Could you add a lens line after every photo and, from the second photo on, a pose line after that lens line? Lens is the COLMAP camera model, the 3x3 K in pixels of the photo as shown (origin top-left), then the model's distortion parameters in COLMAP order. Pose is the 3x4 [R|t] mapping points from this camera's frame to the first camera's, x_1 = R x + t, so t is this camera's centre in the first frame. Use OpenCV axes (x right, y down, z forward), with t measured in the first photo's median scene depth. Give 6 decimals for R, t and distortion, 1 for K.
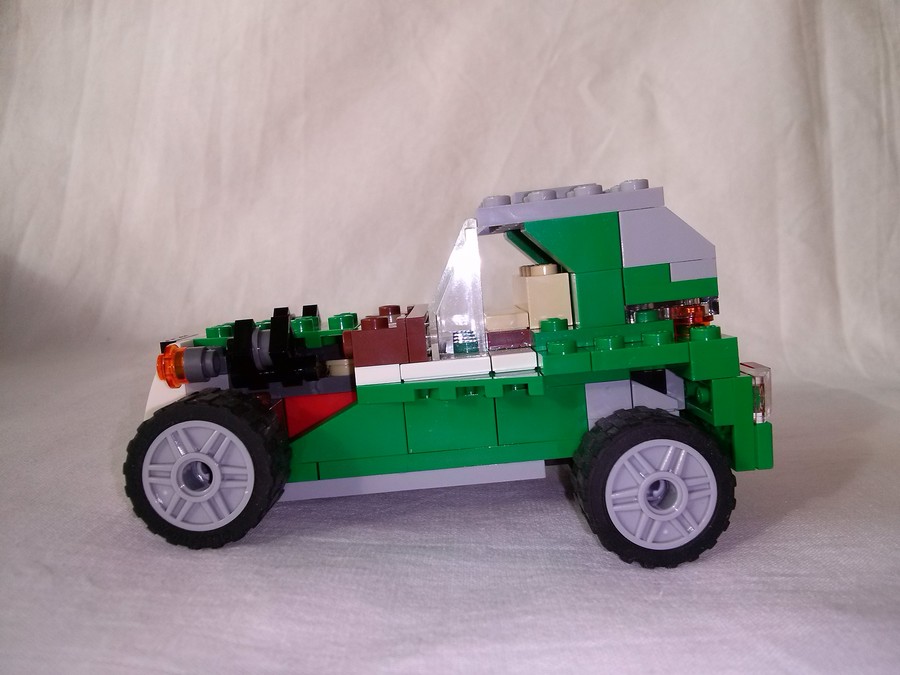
lens RADIAL K [[816.3, 0, 449.1], [0, 816.3, 335.4], [0, 0, 1]] dist [-0.030626, -0.094183]
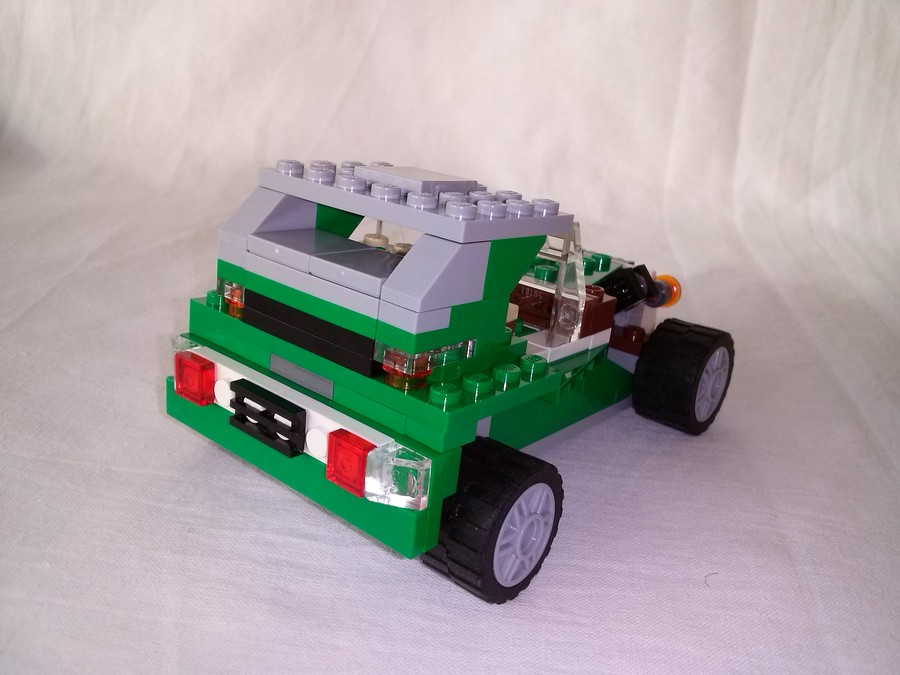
lens RADIAL K [[816.3, 0, 441.5], [0, 816.3, 331.5], [0, 0, 1]] dist [-0.030626, -0.094183]
pose [[0.991718, 0.084217, -0.096965, 0.244805], [-0.047867, 0.942964, 0.329436, -0.134428], [0.119178, -0.322066, 0.939186, -0.001106]]
